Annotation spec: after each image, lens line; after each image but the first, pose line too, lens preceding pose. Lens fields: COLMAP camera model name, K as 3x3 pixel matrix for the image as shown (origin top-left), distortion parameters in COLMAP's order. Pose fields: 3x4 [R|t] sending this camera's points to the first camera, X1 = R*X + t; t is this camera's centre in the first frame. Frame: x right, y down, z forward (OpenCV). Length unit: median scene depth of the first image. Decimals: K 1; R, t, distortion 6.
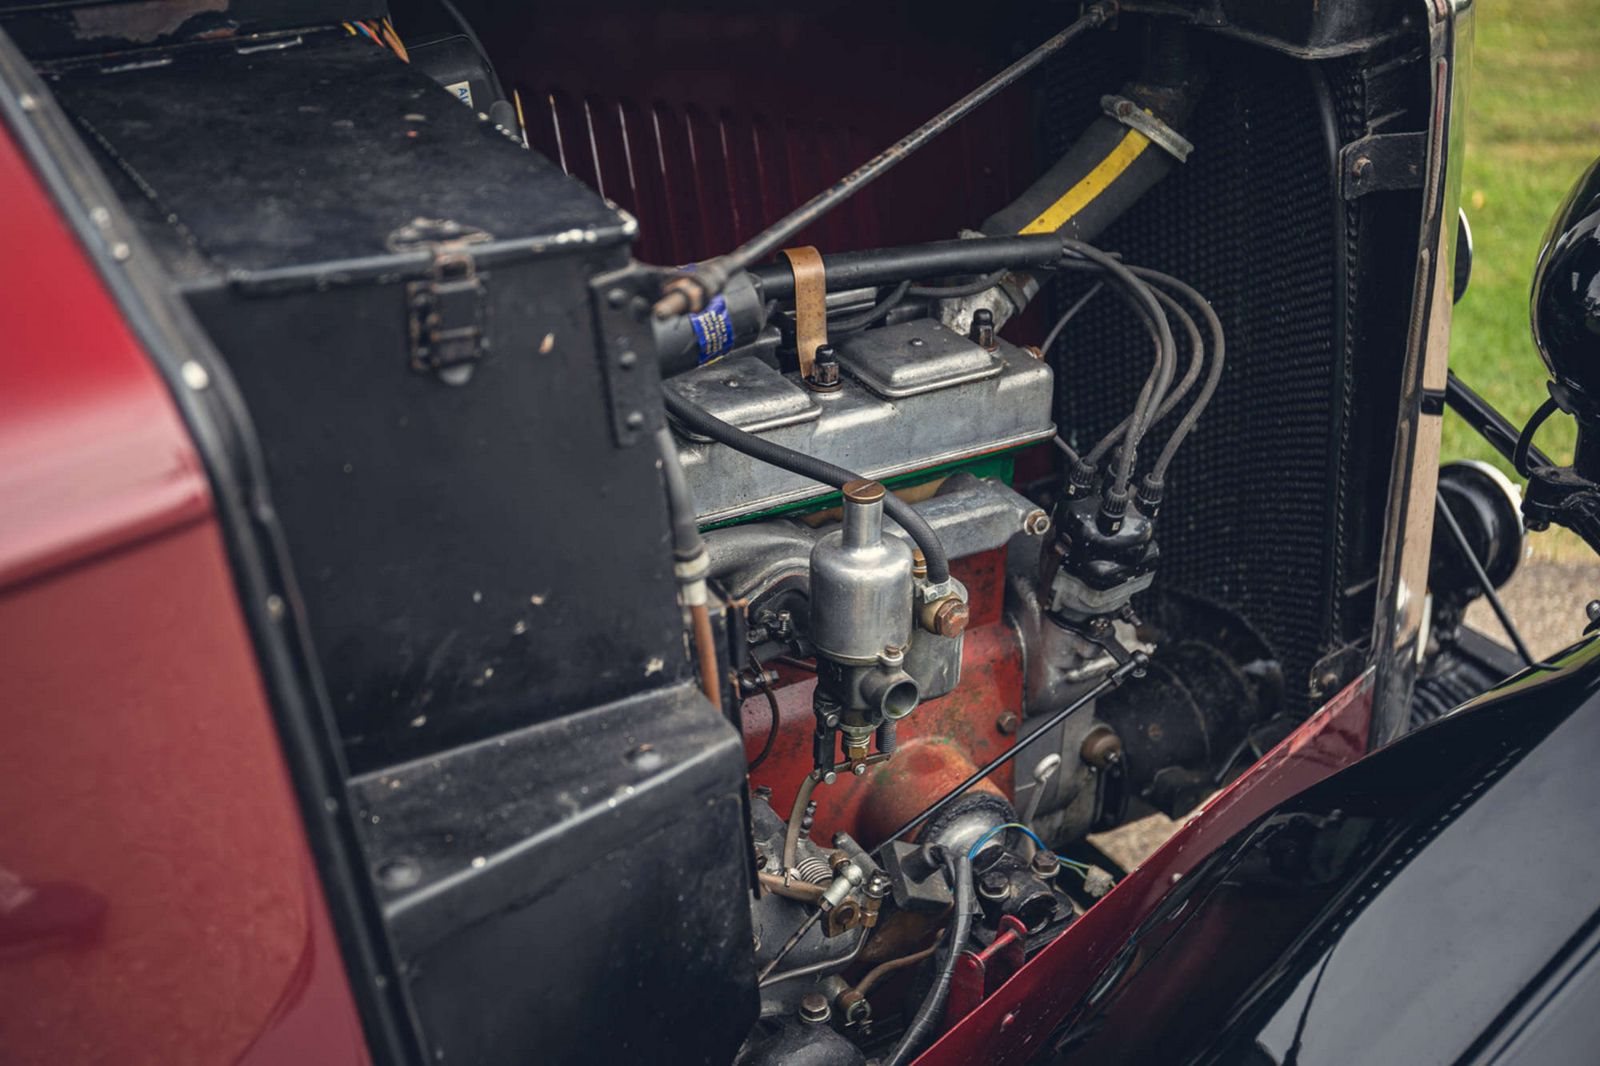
lens RADIAL K [[1984.3, 0, 795.9], [0, 1984.3, 539.6], [0, 0, 1]] dist [0.025743, 0.000000]
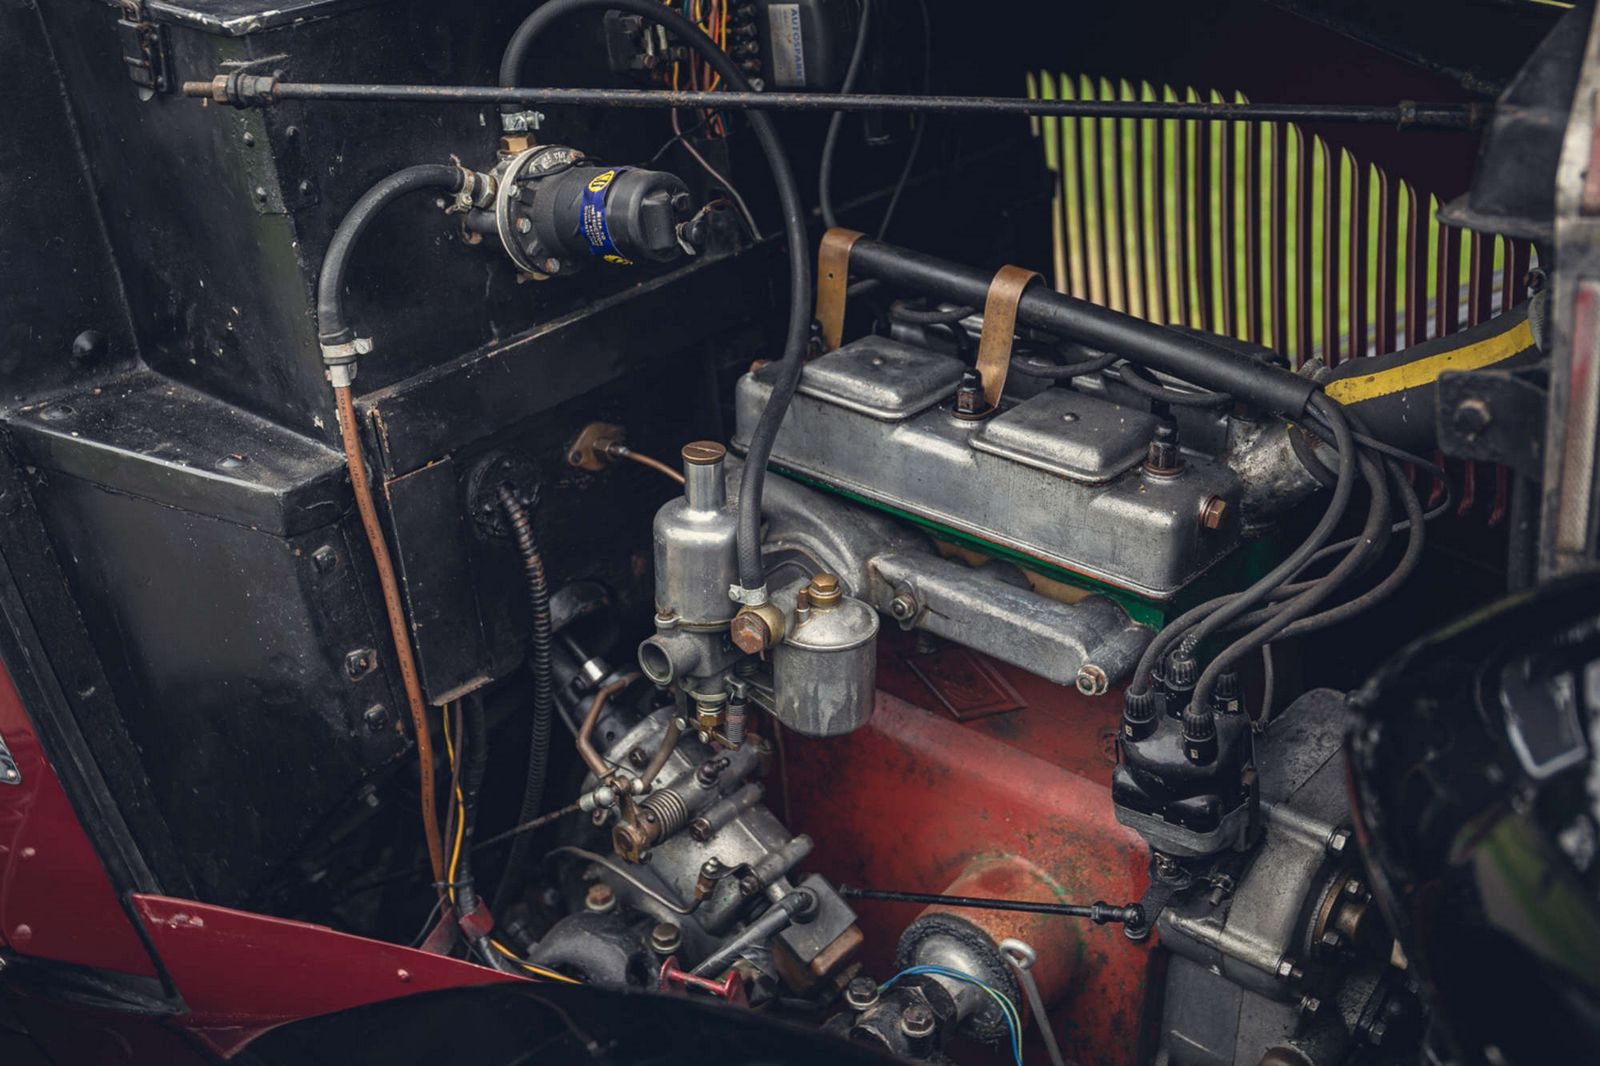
lens RADIAL K [[1758.5, 0, 802.1], [0, 1758.5, 533.8], [0, 0, 1]] dist [-0.000242, 0.000000]
pose [[0.325993, 0.414798, -0.849513, 0.712772], [-0.431397, 0.864857, 0.256745, -0.206929], [0.841205, 0.282780, 0.460880, 0.577396]]
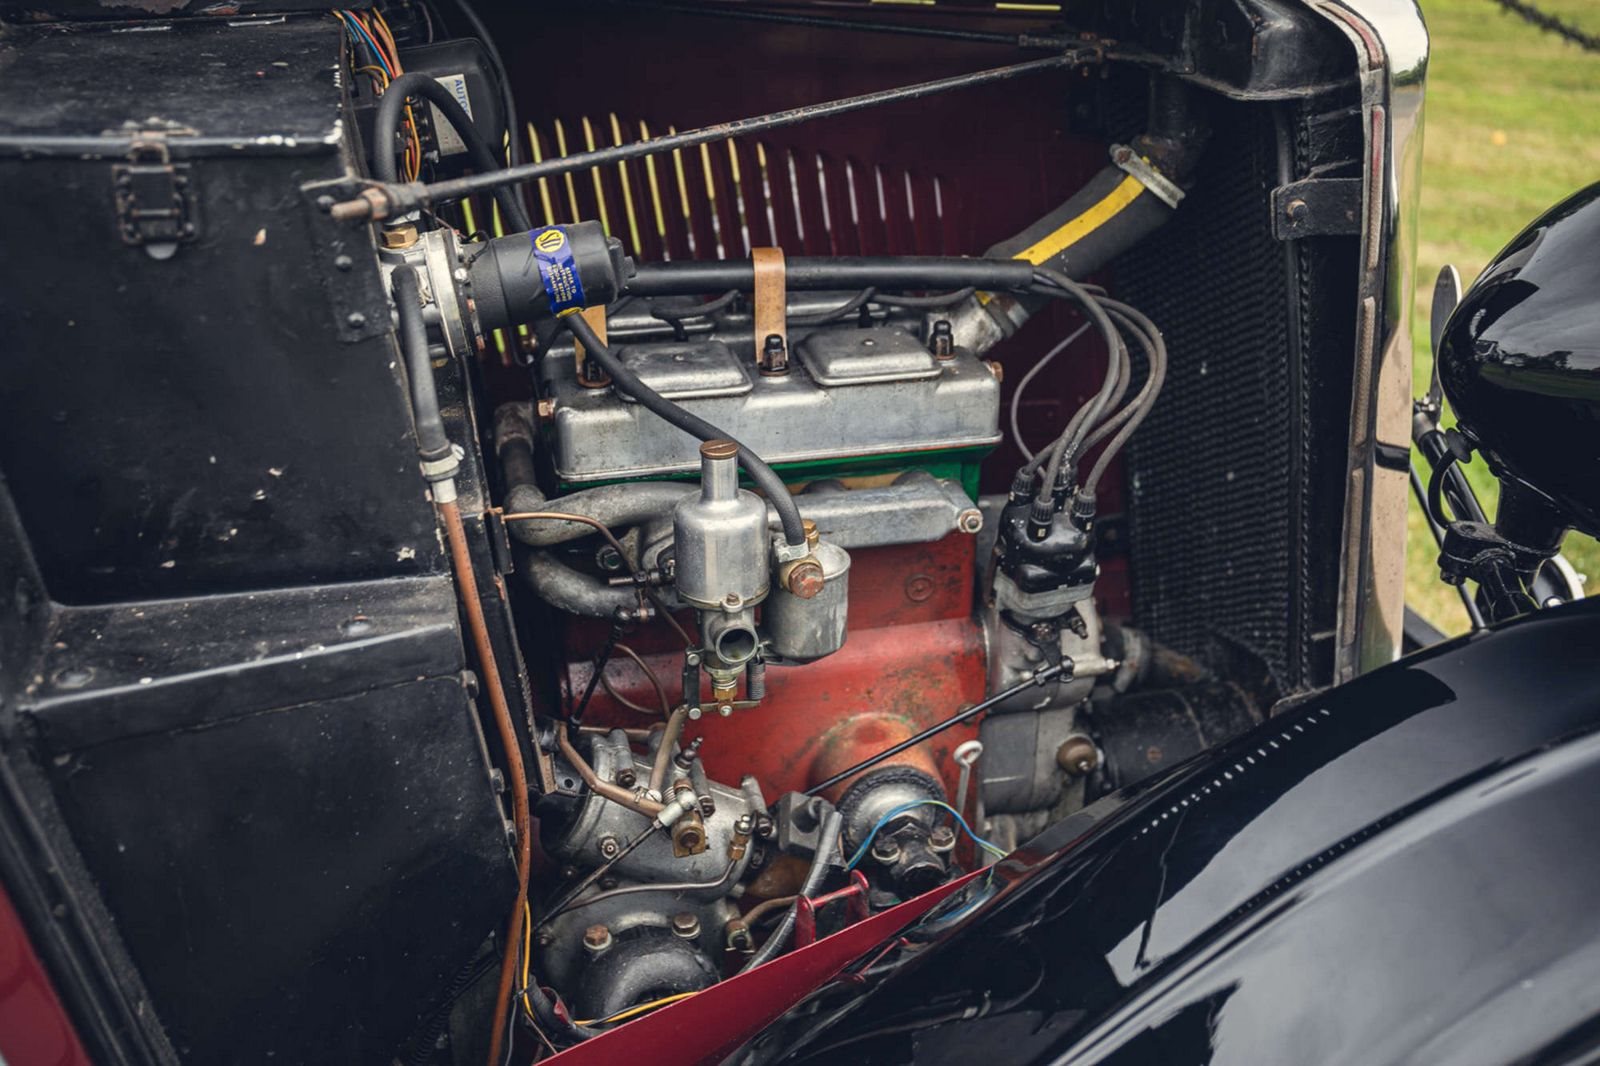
lens RADIAL K [[1650.0, 0, 805.0], [0, 1650.0, 532.7], [0, 0, 1]] dist [-0.001785, 0.000000]
pose [[0.955135, 0.115711, -0.272631, 0.296065], [-0.128498, 0.991272, -0.029462, 0.037524], [0.266842, 0.063173, 0.961668, 0.120450]]
